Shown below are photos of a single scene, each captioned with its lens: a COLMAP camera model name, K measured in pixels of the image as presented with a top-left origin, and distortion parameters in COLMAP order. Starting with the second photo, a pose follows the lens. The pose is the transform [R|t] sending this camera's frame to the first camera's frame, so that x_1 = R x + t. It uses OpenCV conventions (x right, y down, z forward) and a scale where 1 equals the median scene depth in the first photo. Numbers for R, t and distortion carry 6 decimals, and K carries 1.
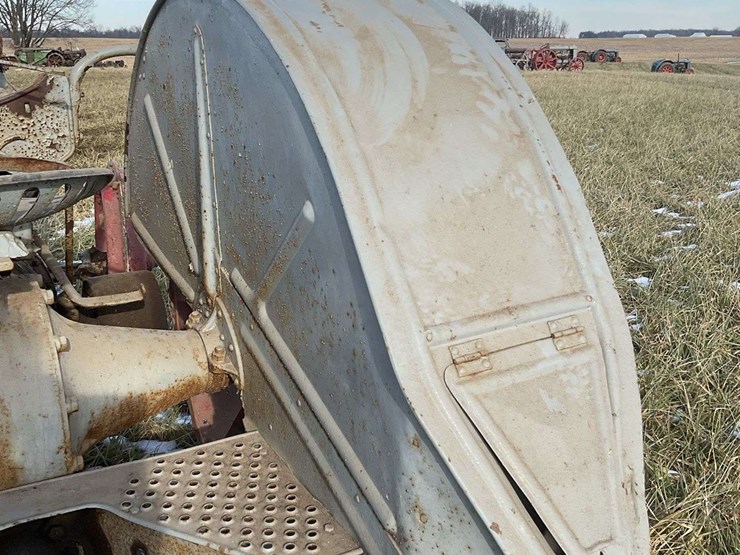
lens RADIAL K [[808.1, 0, 370.0], [0, 808.1, 277.5], [0, 0, 1]] dist [0.126502, -0.268134]
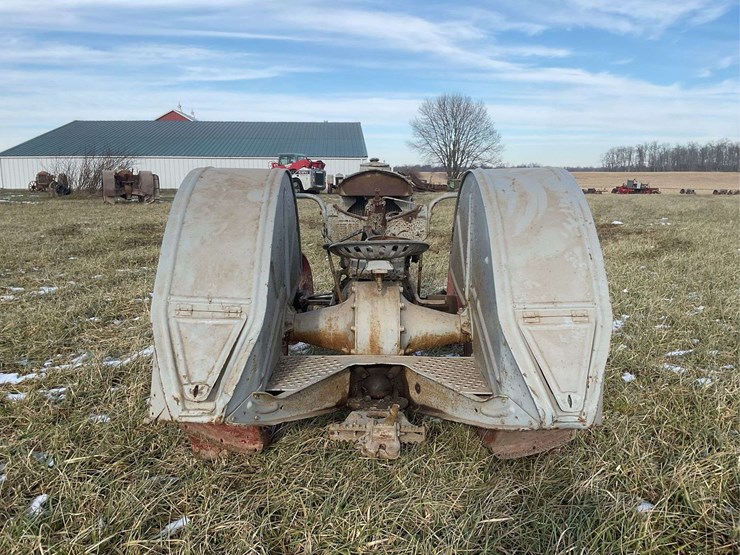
lens RADIAL K [[606.9, 0, 370.0], [0, 606.9, 277.5], [0, 0, 1]] dist [0.062638, -0.115034]
pose [[0.866644, 0.085663, -0.491518, 0.560360], [-0.140304, 0.987239, -0.075324, 0.173047], [0.478793, 0.134241, 0.867604, -0.877776]]
